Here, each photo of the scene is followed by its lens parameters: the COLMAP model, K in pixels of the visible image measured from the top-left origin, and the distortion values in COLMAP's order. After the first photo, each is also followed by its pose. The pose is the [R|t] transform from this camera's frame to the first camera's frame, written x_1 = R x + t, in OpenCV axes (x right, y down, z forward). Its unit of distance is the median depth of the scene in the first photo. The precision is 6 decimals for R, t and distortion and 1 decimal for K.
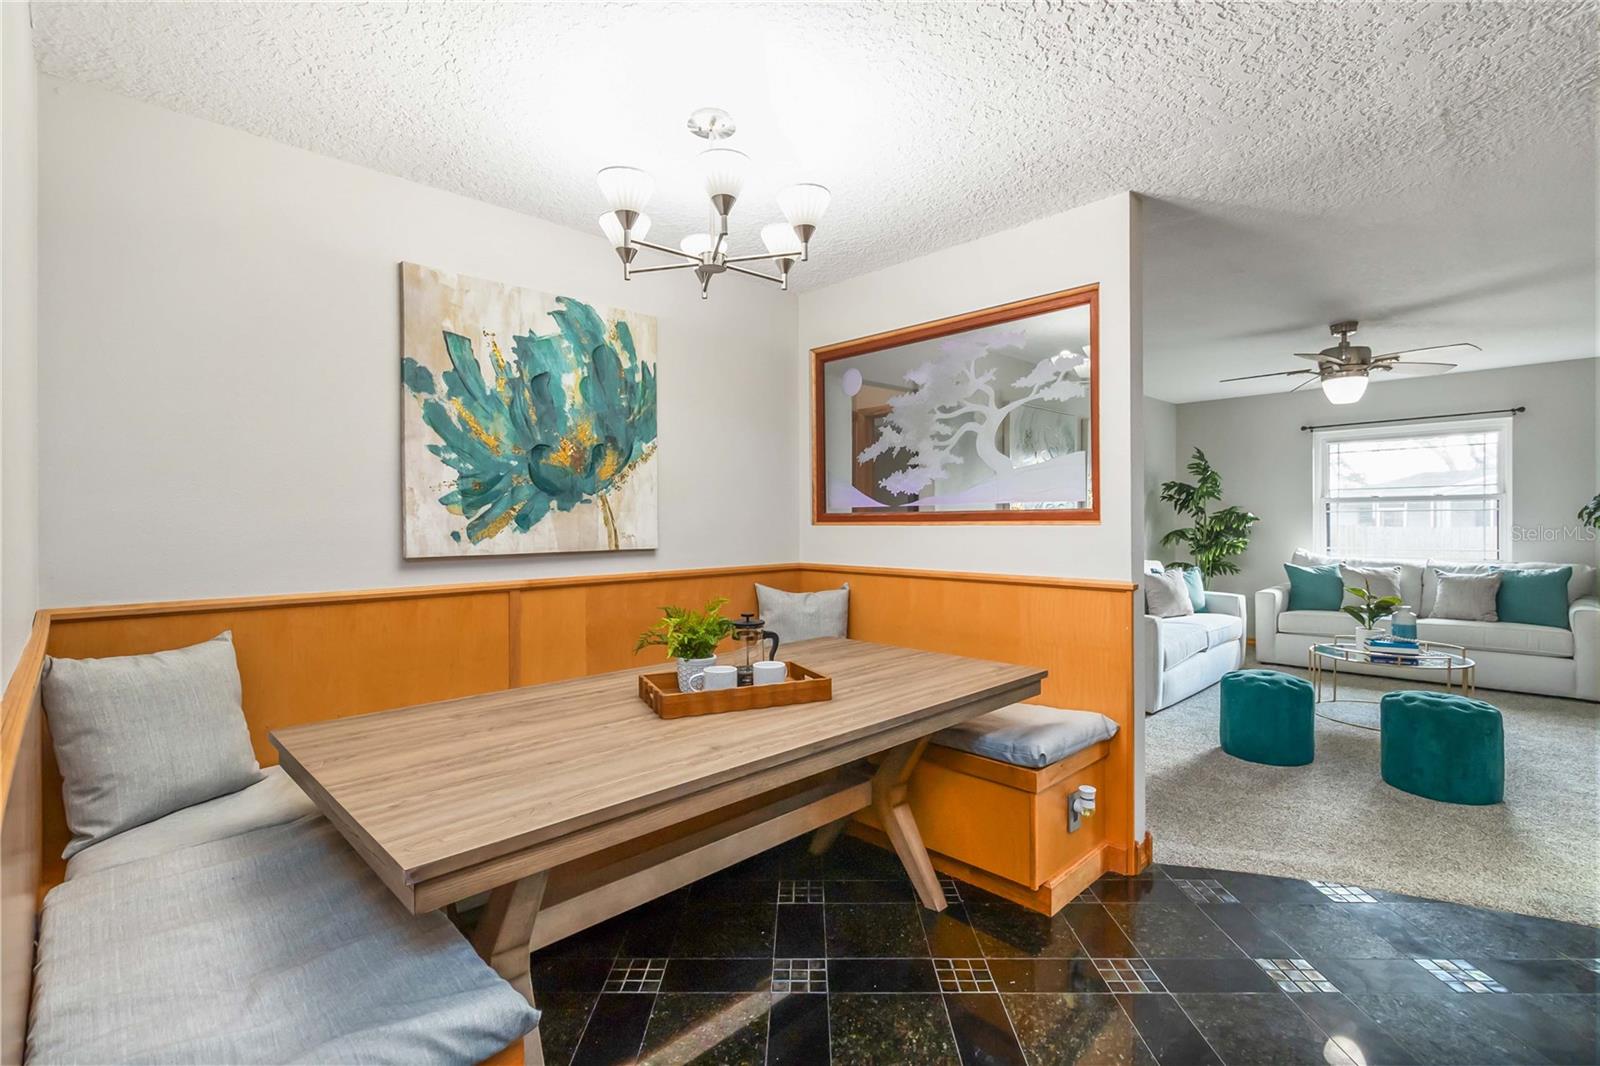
lens RADIAL K [[737.6, 0, 805.3], [0, 737.6, 522.6], [0, 0, 1]] dist [0.002092, 0.000539]
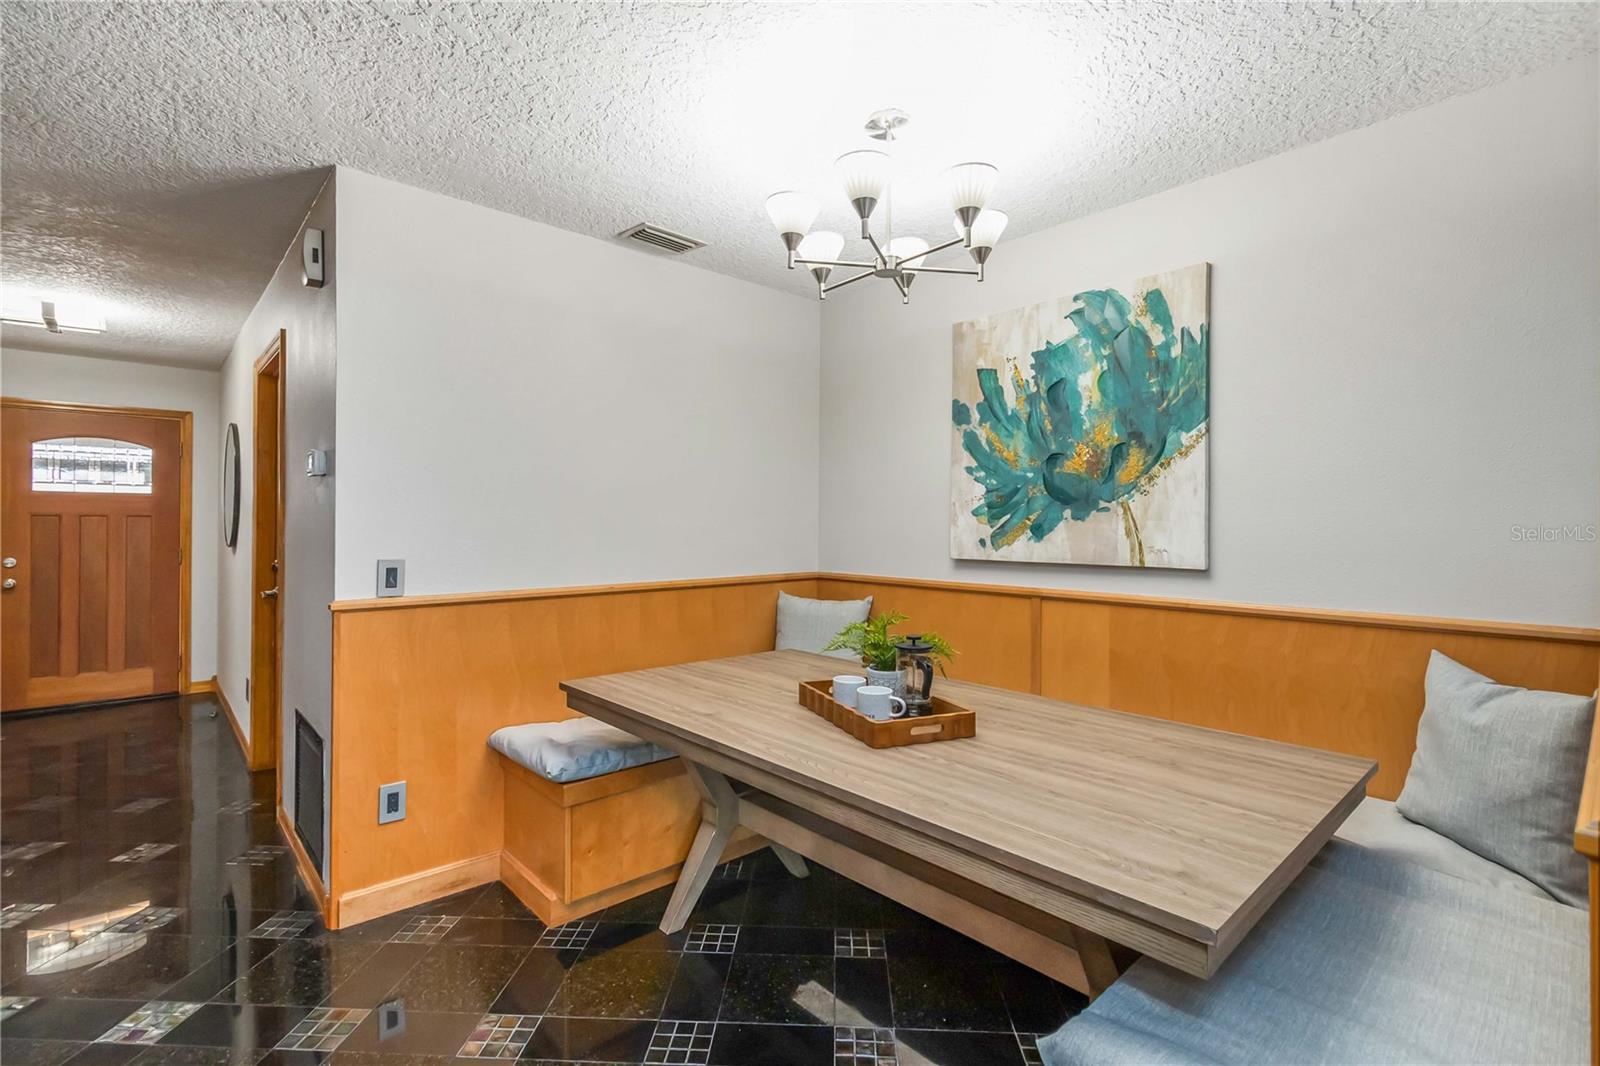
lens RADIAL K [[737.6, 0, 802.6], [0, 737.6, 523.6], [0, 0, 1]] dist [0.002092, 0.000539]
pose [[-0.044588, 0.002685, -0.999002, 0.613059], [-0.008197, 0.999962, 0.003054, -0.011452], [0.998972, 0.008325, -0.044564, 0.671287]]
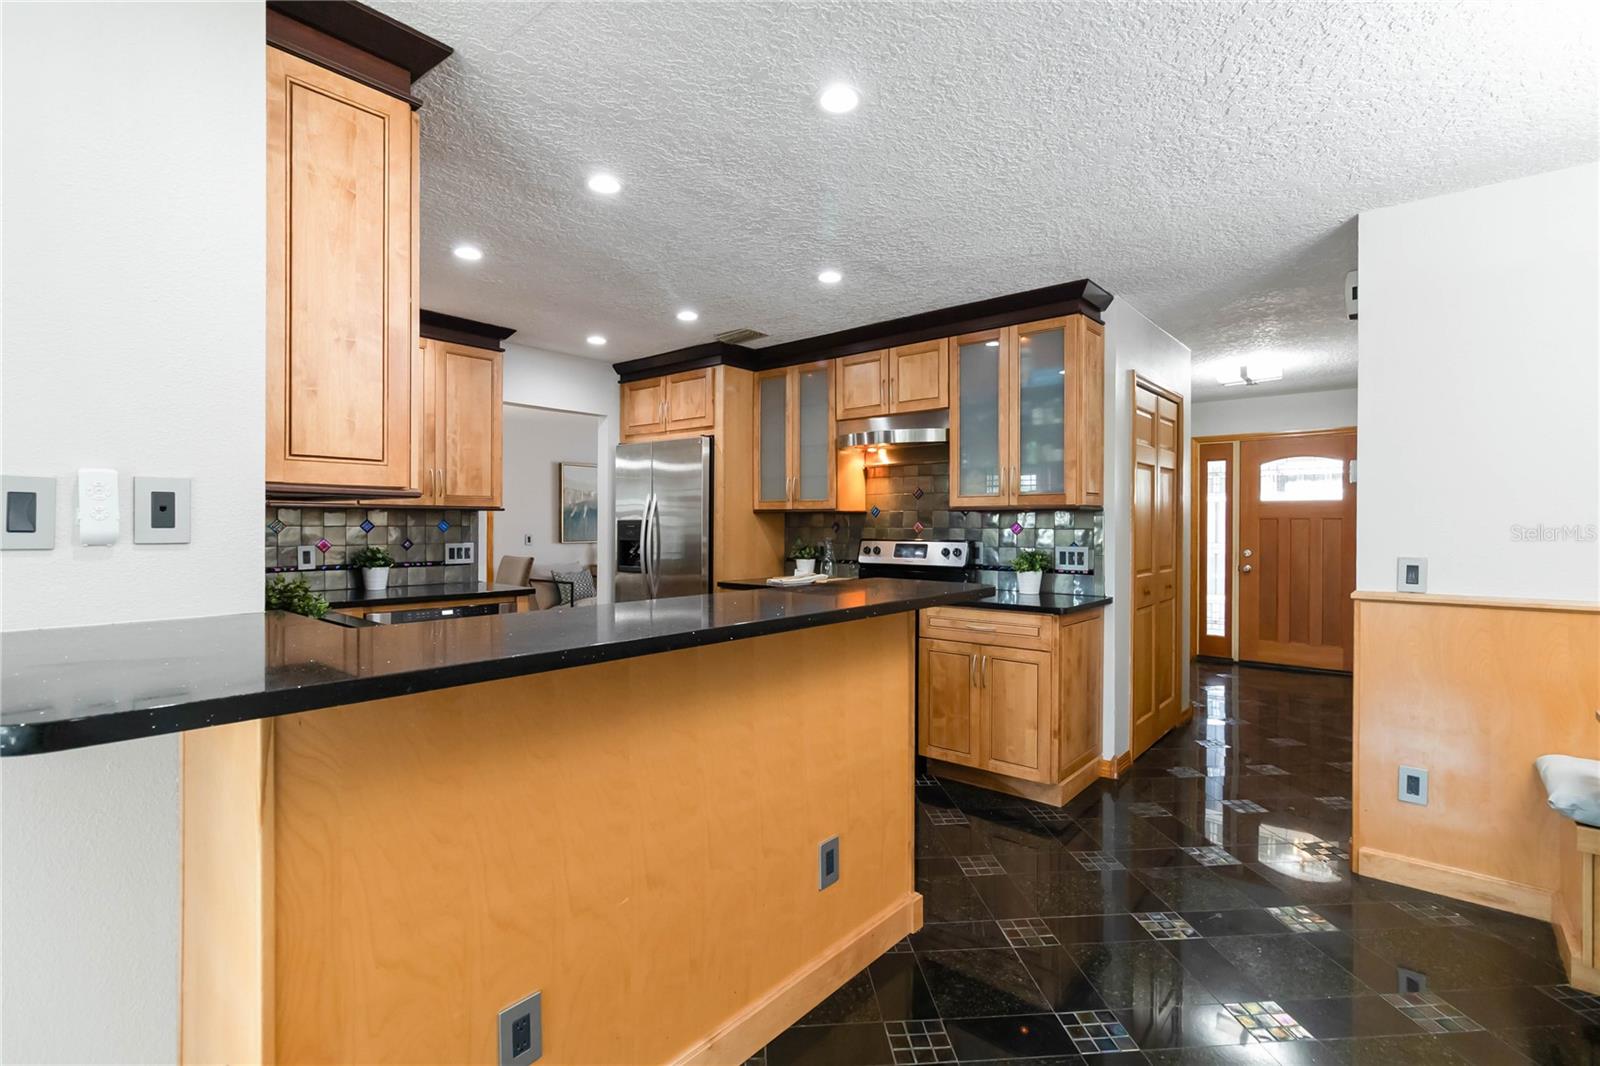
lens RADIAL K [[737.6, 0, 806.2], [0, 737.6, 534.1], [0, 0, 1]] dist [0.002092, 0.000539]
pose [[-0.995498, 0.001933, -0.094766, 0.613573], [-0.000016, 0.999789, 0.020562, -0.011000], [0.094785, 0.020471, -0.995287, 0.983324]]
